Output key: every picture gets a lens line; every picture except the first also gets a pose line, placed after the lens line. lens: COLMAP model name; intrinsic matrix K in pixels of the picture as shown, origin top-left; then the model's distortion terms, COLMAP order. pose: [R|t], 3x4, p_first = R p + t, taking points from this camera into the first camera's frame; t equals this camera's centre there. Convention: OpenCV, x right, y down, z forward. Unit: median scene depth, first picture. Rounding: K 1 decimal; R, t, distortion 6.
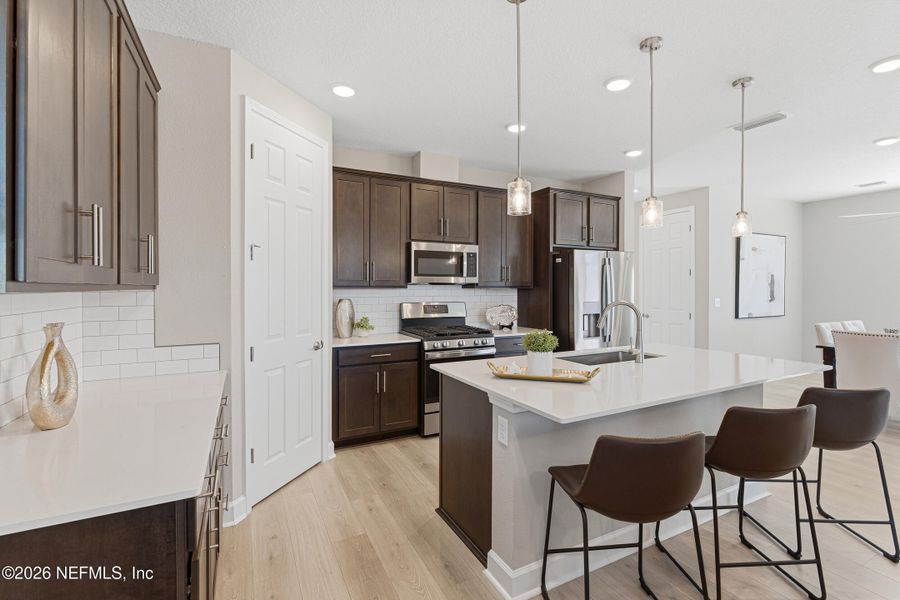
lens RADIAL K [[405.2, 0, 450.9], [0, 405.2, 288.6], [0, 0, 1]] dist [0.002312, 0.000362]
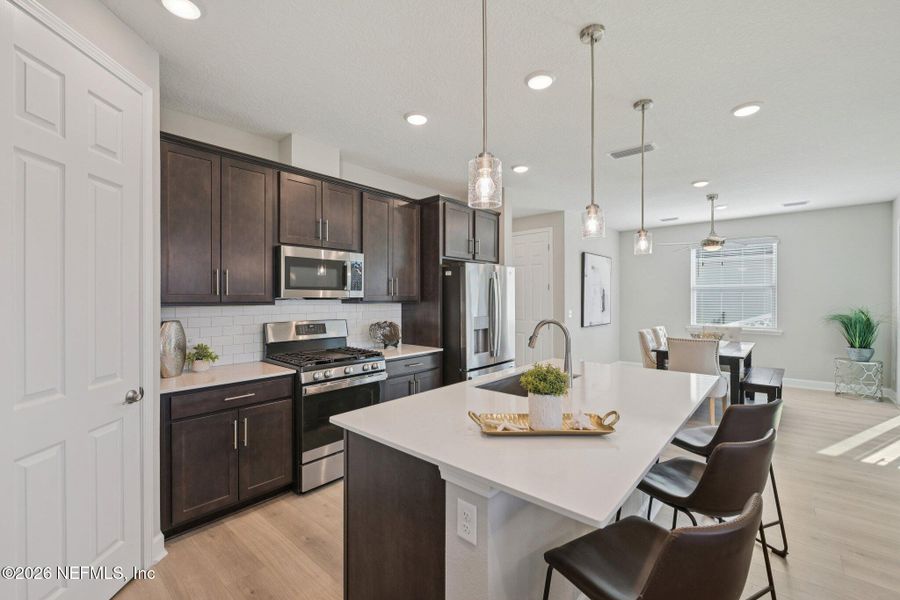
lens RADIAL K [[378.3, 0, 449.0], [0, 378.3, 298.9], [0, 0, 1]] dist [-0.000584, -0.000109]
pose [[0.931478, -0.002439, 0.363790, -0.060754], [0.002713, 0.999996, -0.000243, -0.011003], [-0.363788, 0.001213, 0.931481, 0.196876]]
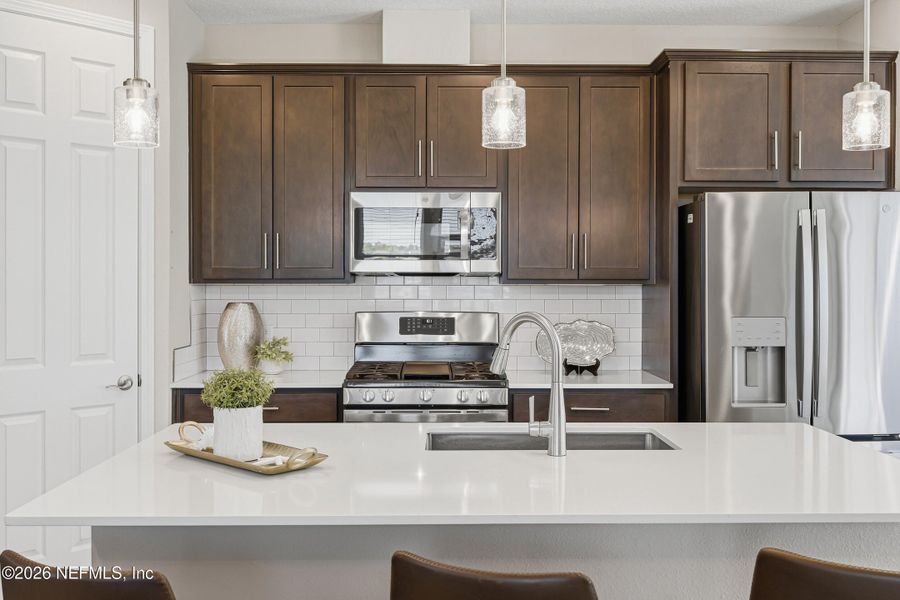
lens RADIAL K [[874.4, 0, 451.9], [0, 874.4, 275.6], [0, 0, 1]] dist [0.001111, -0.008695]
pose [[0.894035, -0.000014, -0.447997, 0.506887], [-0.003173, 0.999975, -0.006364, -0.003508], [0.447986, 0.007112, 0.894012, 0.074905]]
